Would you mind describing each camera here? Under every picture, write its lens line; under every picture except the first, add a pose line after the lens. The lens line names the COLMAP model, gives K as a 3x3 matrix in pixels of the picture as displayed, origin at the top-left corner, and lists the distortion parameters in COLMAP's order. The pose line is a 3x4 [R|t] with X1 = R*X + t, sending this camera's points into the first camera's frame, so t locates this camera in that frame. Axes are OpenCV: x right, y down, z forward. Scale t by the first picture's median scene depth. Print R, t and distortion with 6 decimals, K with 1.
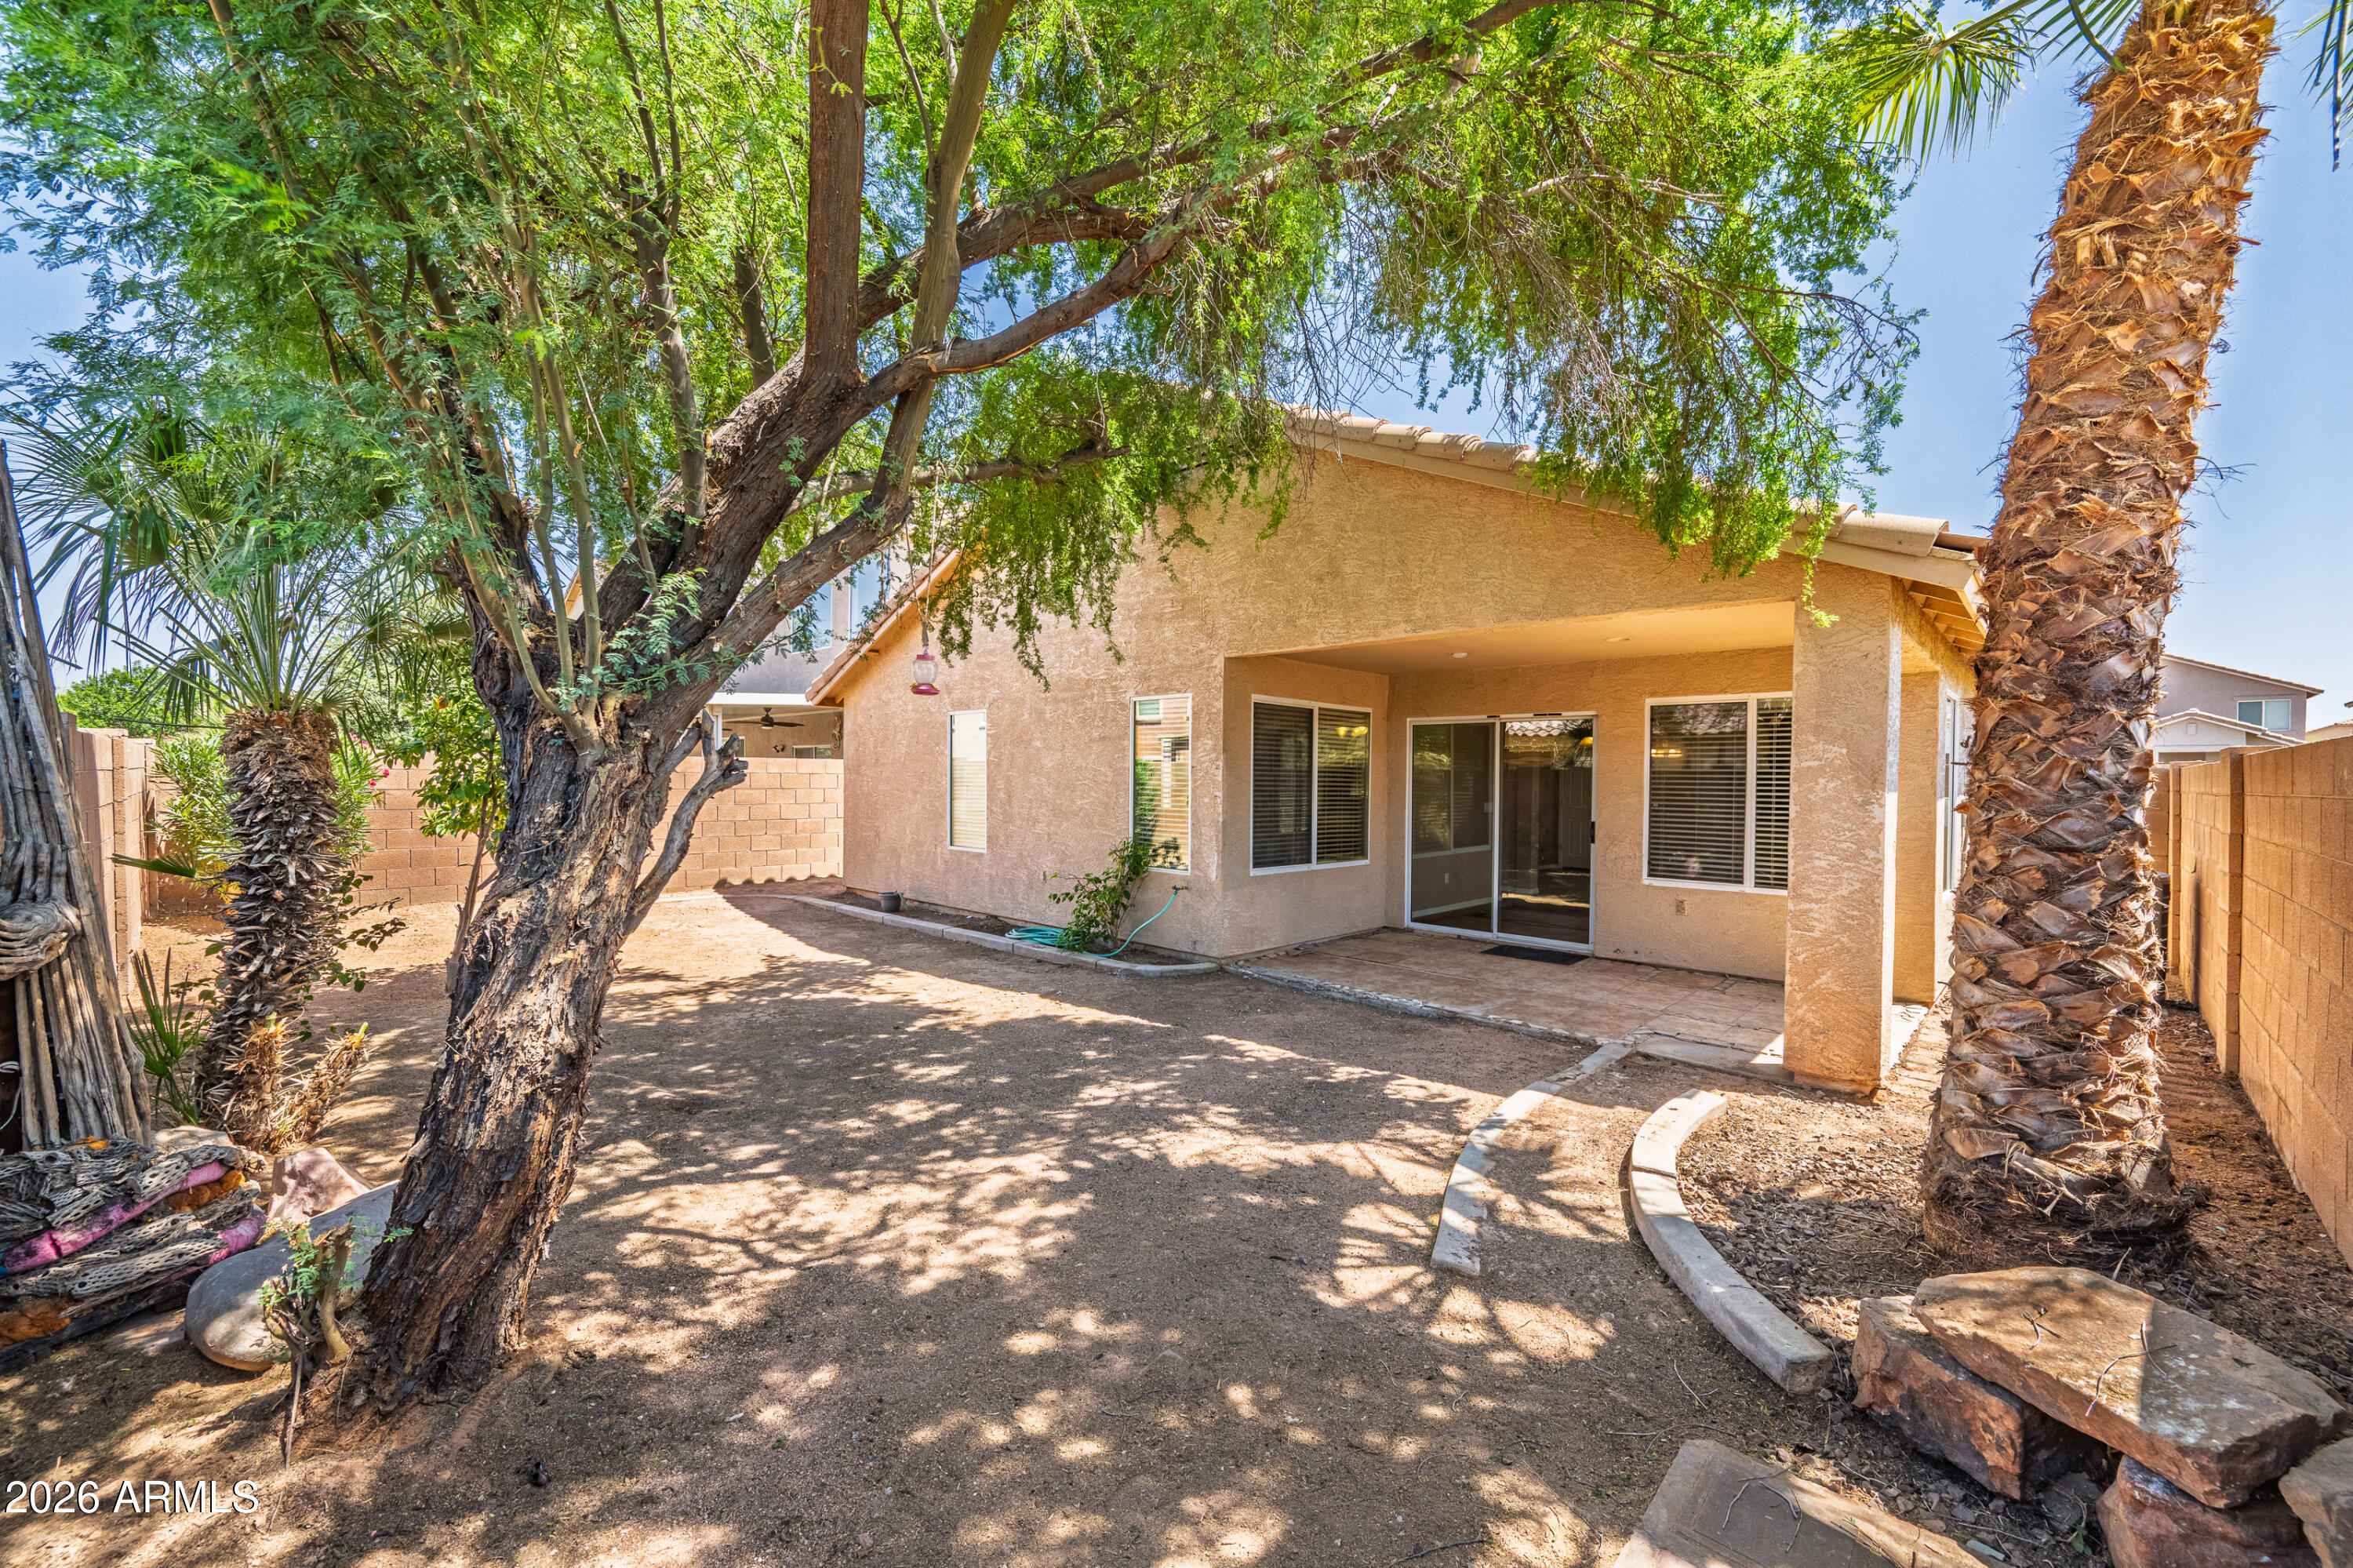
lens RADIAL K [[931.6, 0, 1179.8], [0, 931.6, 781.0], [0, 0, 1]] dist [-0.000867, -0.000008]
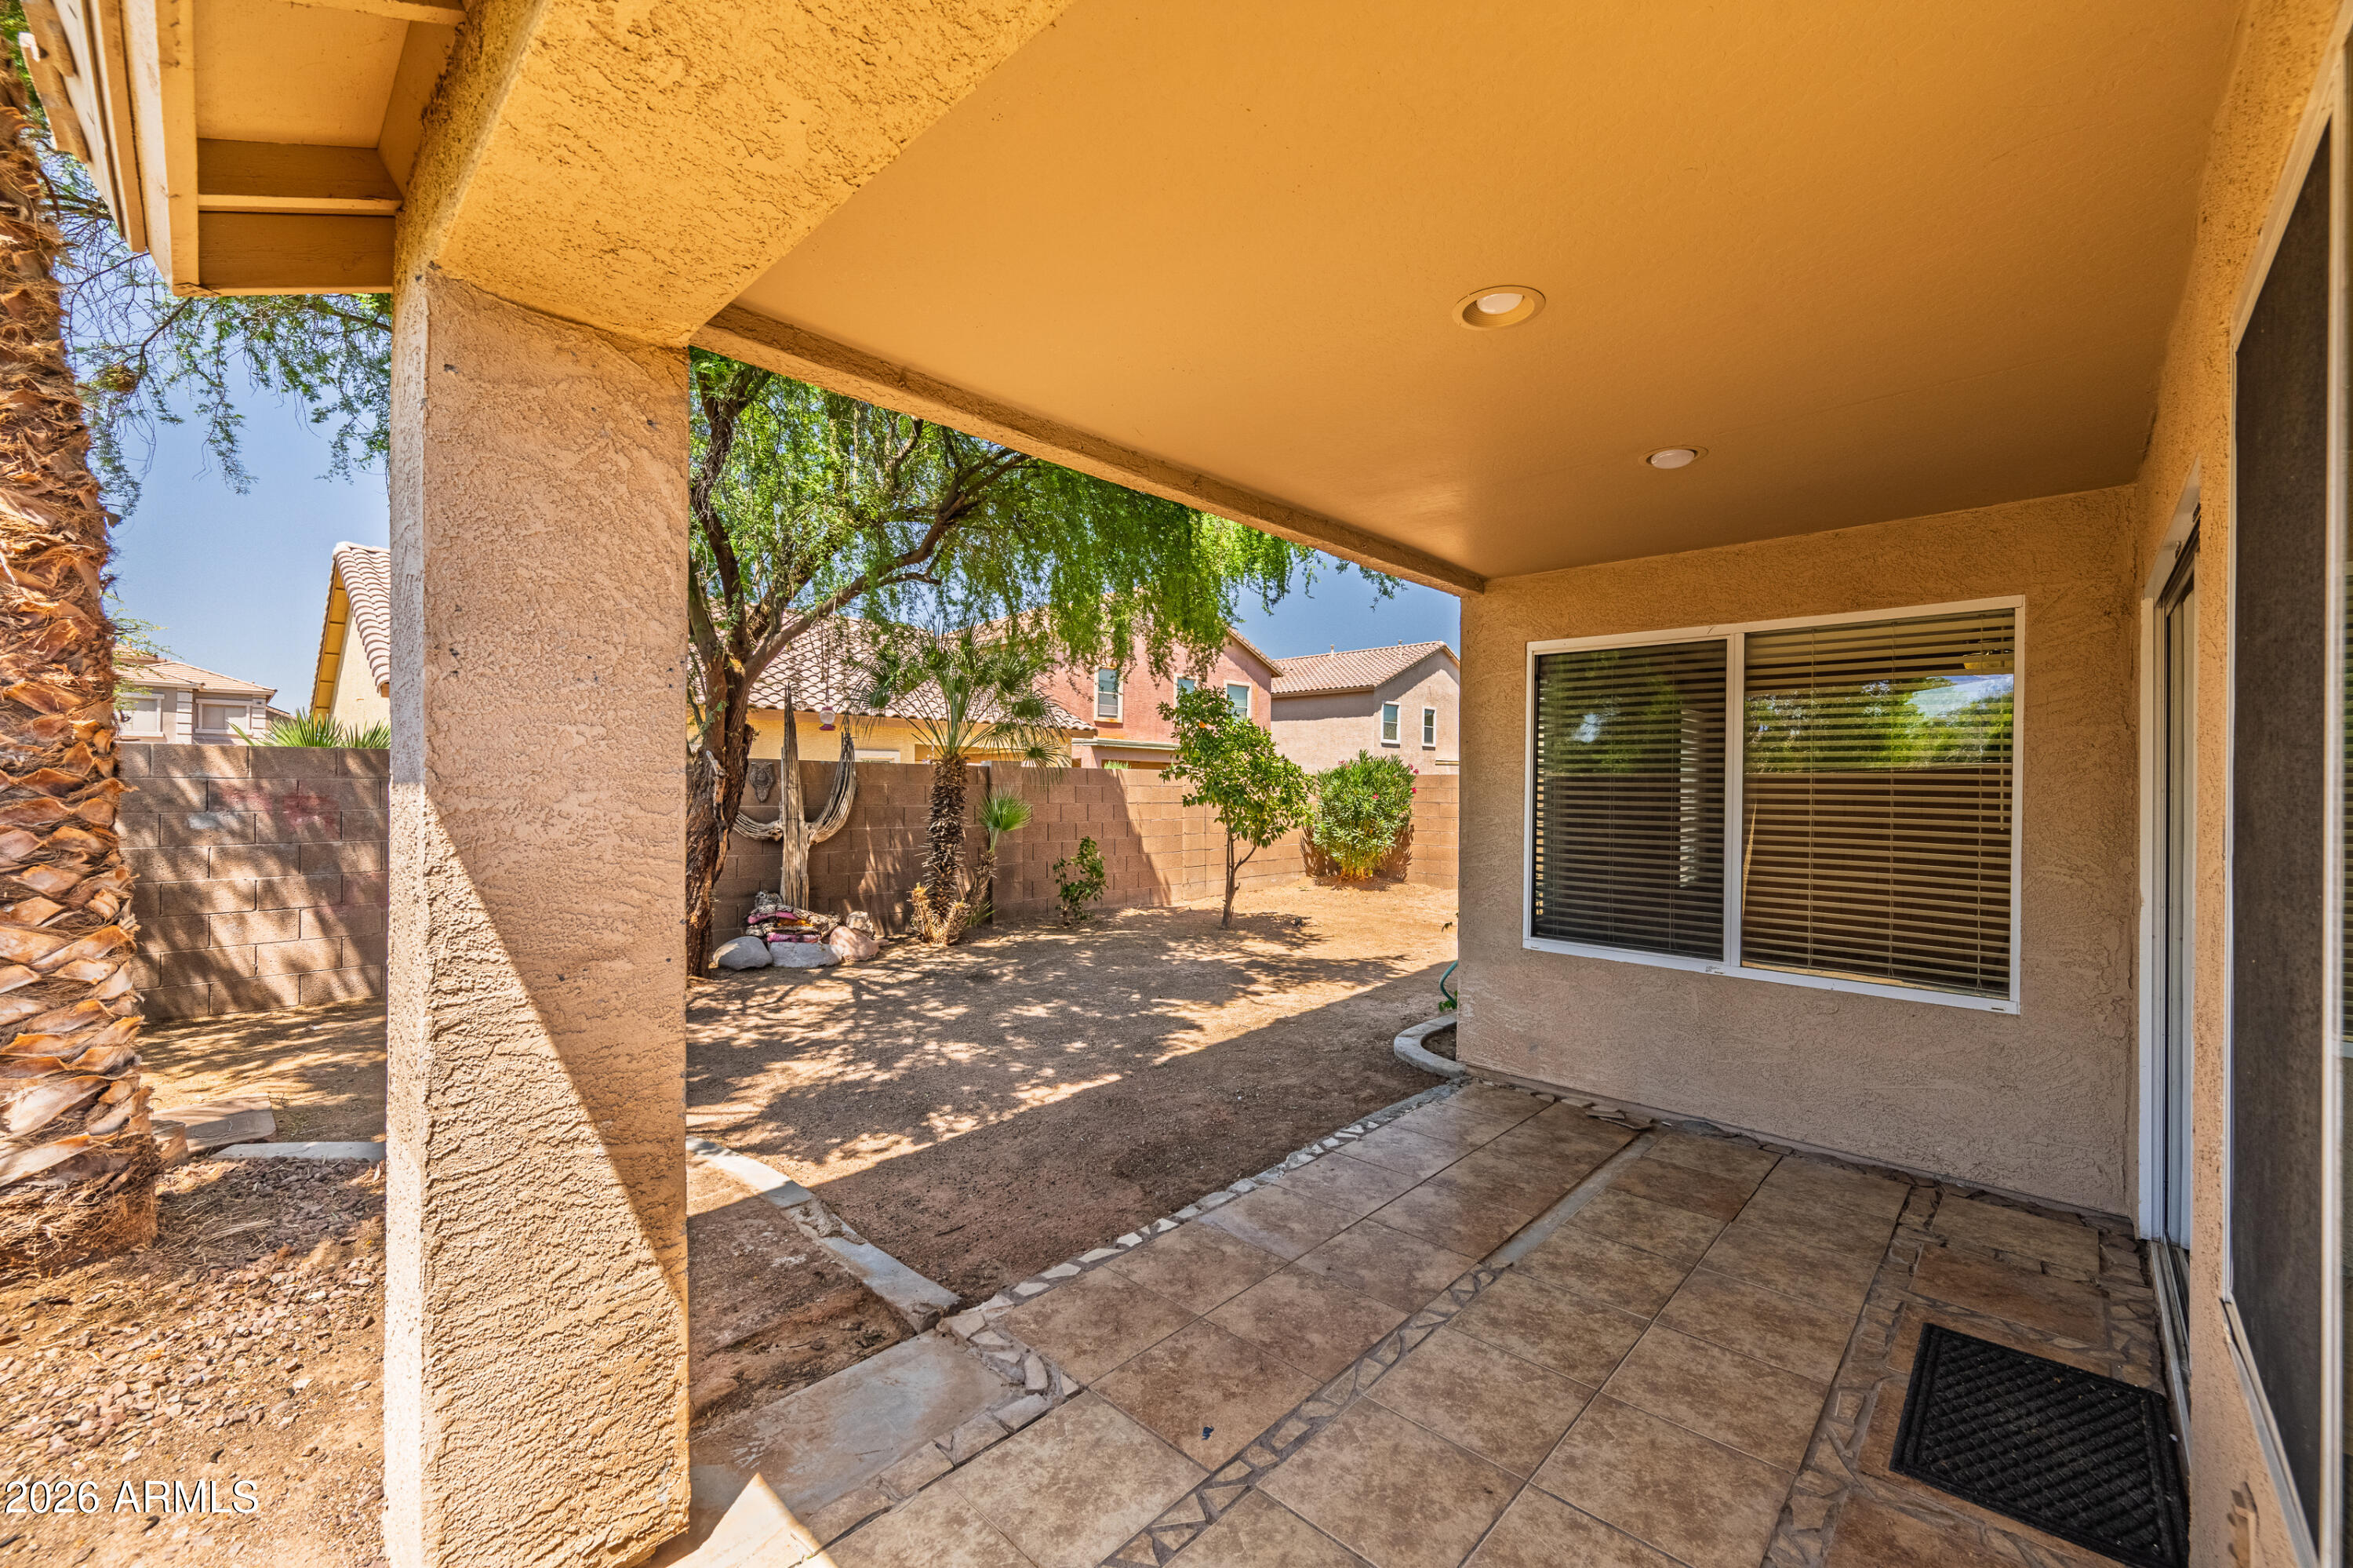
lens RADIAL K [[931.6, 0, 1178.7], [0, 931.6, 791.5], [0, 0, 1]] dist [-0.000867, -0.000008]
pose [[0.010037, -0.005287, -0.999936, 1.059243], [-0.014719, 0.999877, -0.005434, 0.013209], [0.999841, 0.014773, 0.009958, 1.221711]]
